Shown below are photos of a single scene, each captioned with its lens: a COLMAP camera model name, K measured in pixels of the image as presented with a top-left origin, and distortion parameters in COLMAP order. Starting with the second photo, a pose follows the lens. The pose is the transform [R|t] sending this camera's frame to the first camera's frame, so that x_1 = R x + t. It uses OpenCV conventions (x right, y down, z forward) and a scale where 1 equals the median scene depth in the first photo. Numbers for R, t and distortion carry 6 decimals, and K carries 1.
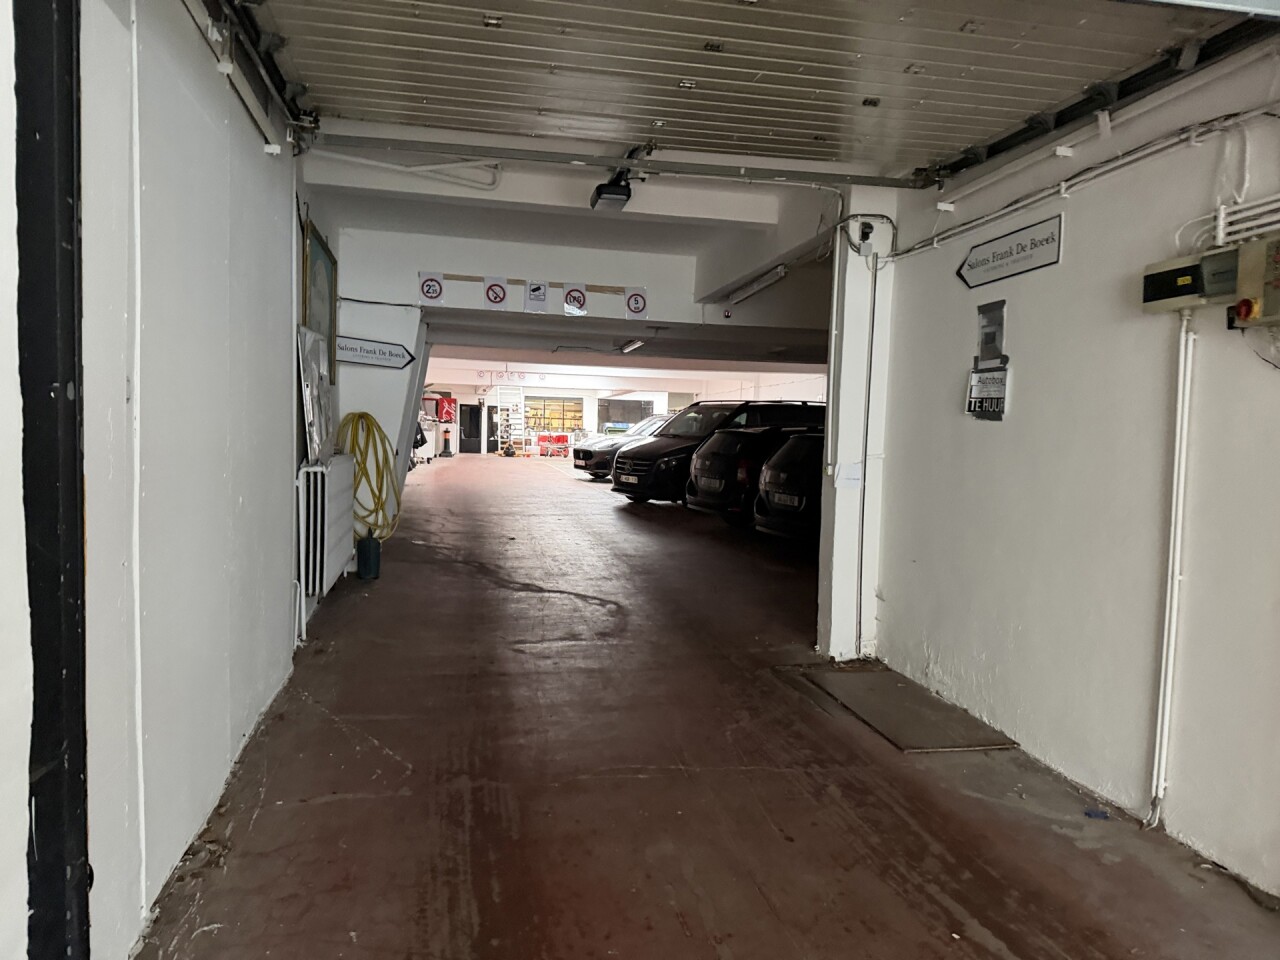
lens RADIAL K [[885.5, 0, 645.5], [0, 885.5, 480.6], [0, 0, 1]] dist [0.117410, -0.191944]
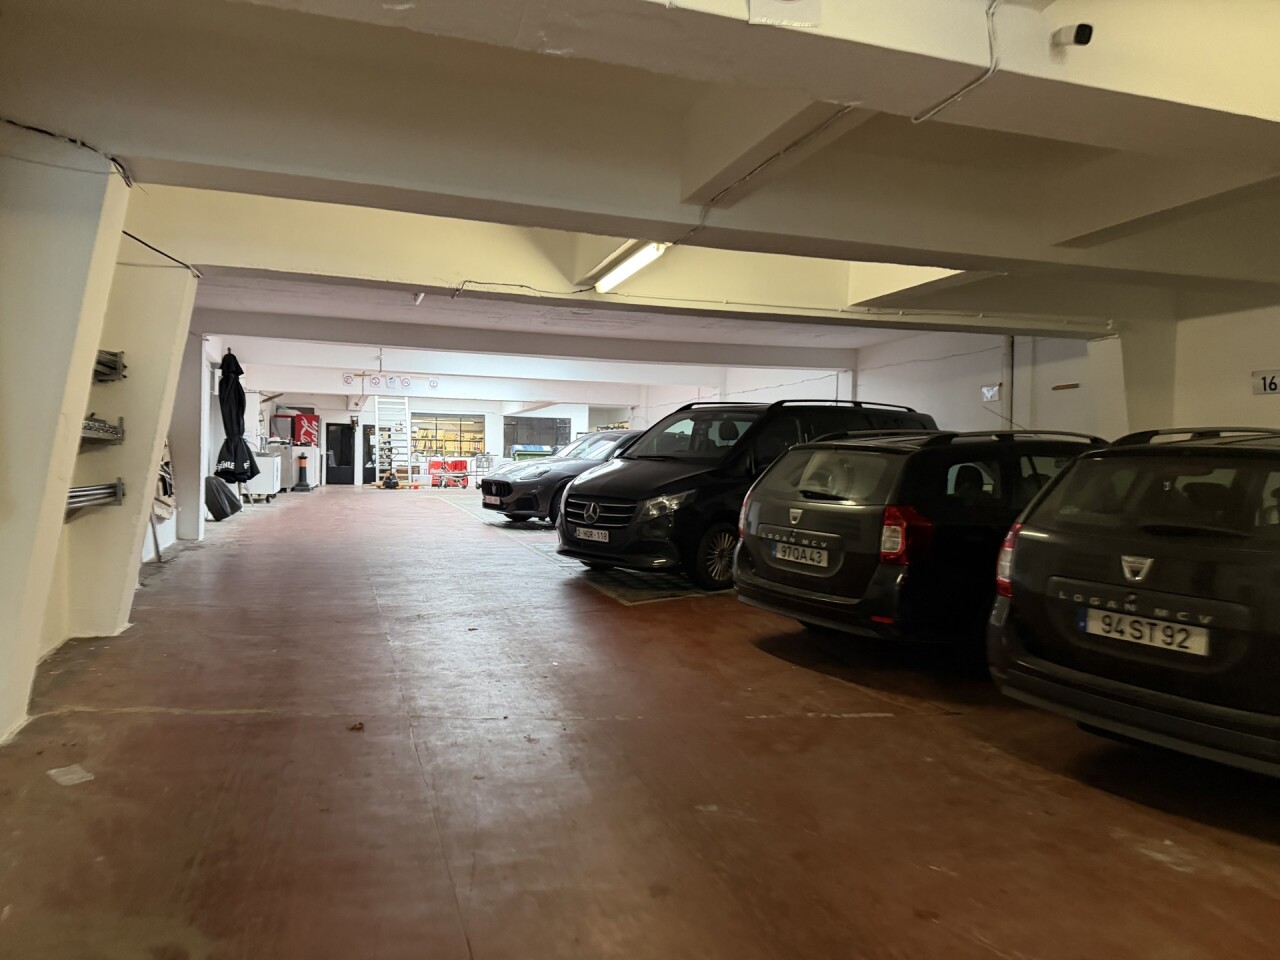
lens RADIAL K [[885.5, 0, 645.5], [0, 885.5, 480.6], [0, 0, 1]] dist [0.117410, -0.191944]
pose [[0.993044, -0.013650, 0.116948, -0.022684], [0.016916, 0.999493, -0.026978, -0.009182], [-0.116520, 0.028769, 0.992772, 0.192682]]
